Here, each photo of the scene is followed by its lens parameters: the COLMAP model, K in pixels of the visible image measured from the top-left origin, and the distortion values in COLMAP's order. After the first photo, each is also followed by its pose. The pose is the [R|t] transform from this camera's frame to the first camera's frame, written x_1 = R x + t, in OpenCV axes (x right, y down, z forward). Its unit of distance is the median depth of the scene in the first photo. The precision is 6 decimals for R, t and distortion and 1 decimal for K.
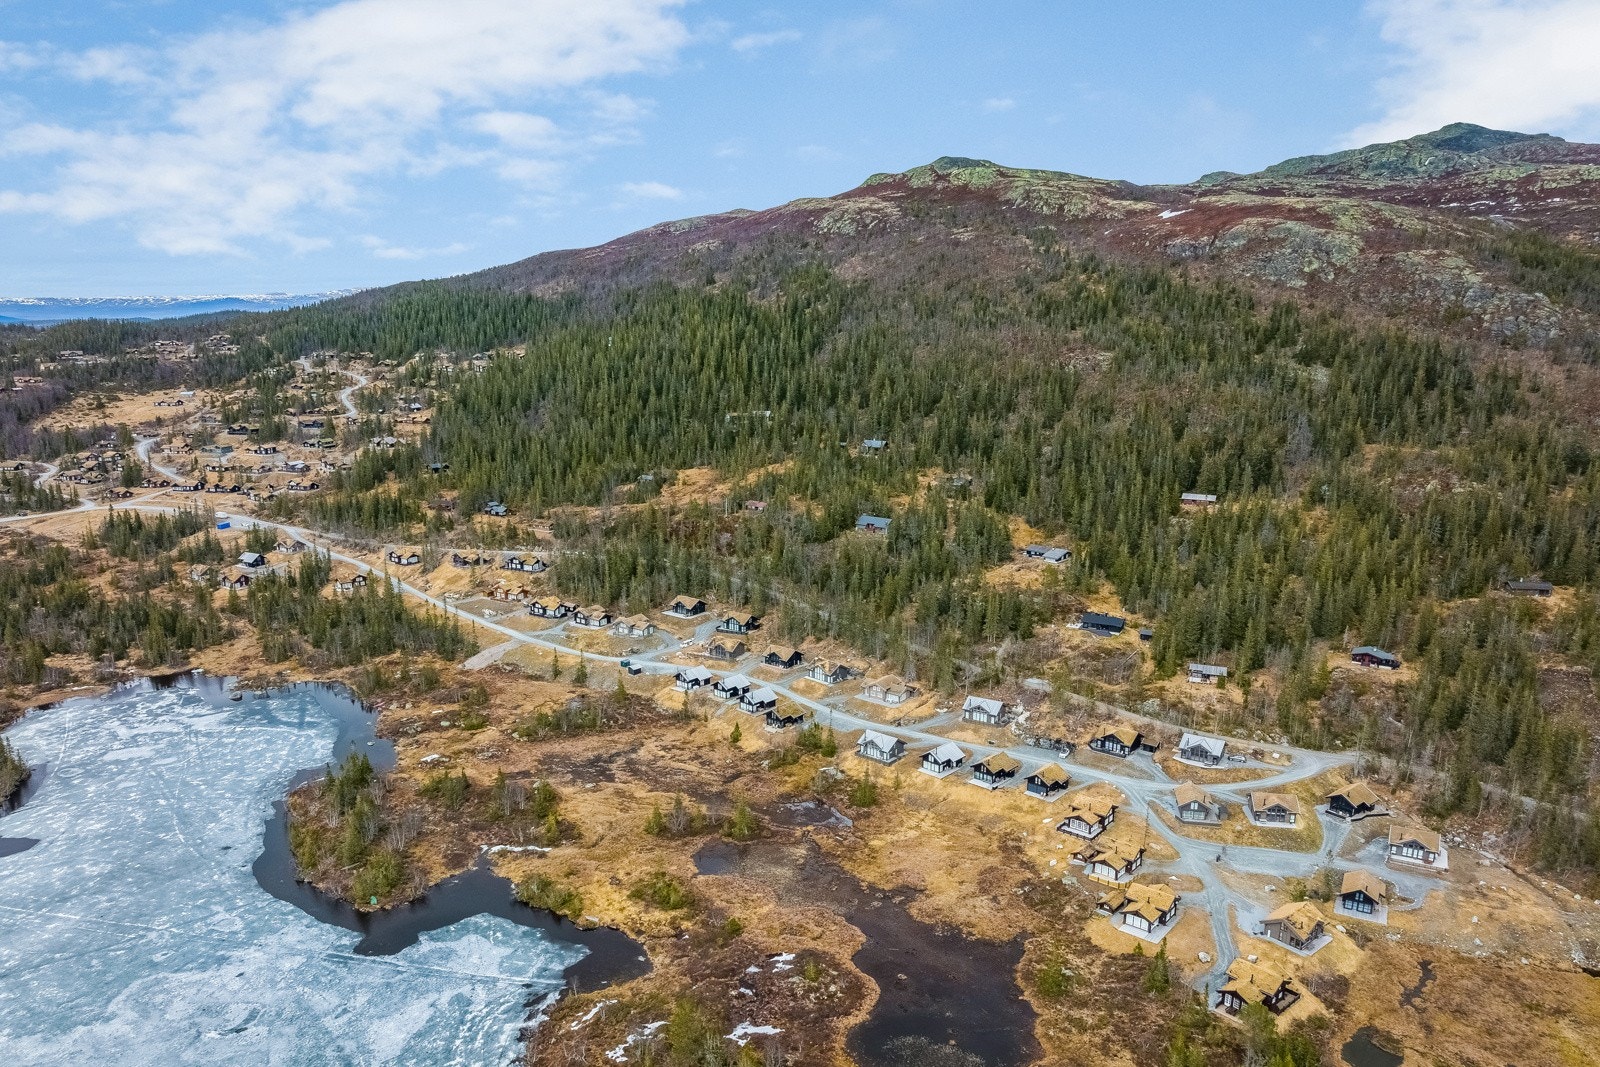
lens RADIAL K [[1126.5, 0, 795.9], [0, 1126.5, 615.7], [0, 0, 1]] dist [-0.029367, -0.001073]
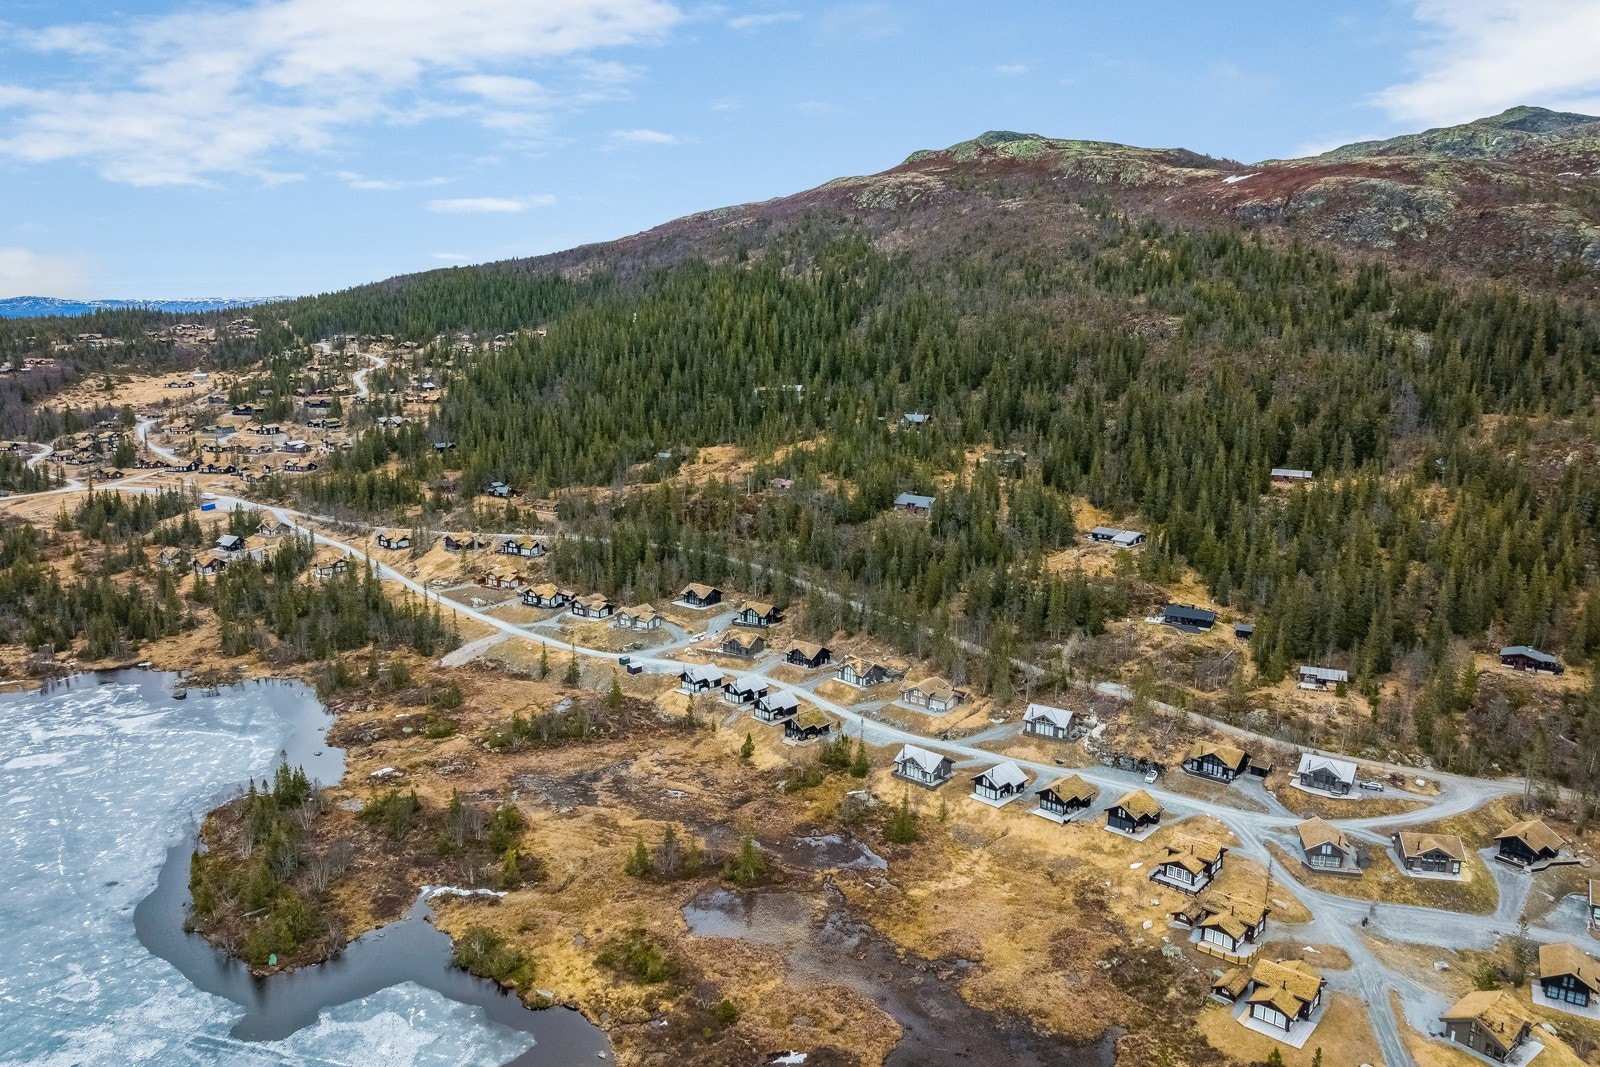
lens RADIAL K [[1137.6, 0, 796.8], [0, 1137.6, 559.9], [0, 0, 1]] dist [-0.039589, 0.003376]
pose [[0.999372, 0.005112, -0.035051, 0.009294], [-0.006778, 0.998844, -0.047595, 0.005546], [0.034767, 0.047803, 0.998252, 0.128843]]
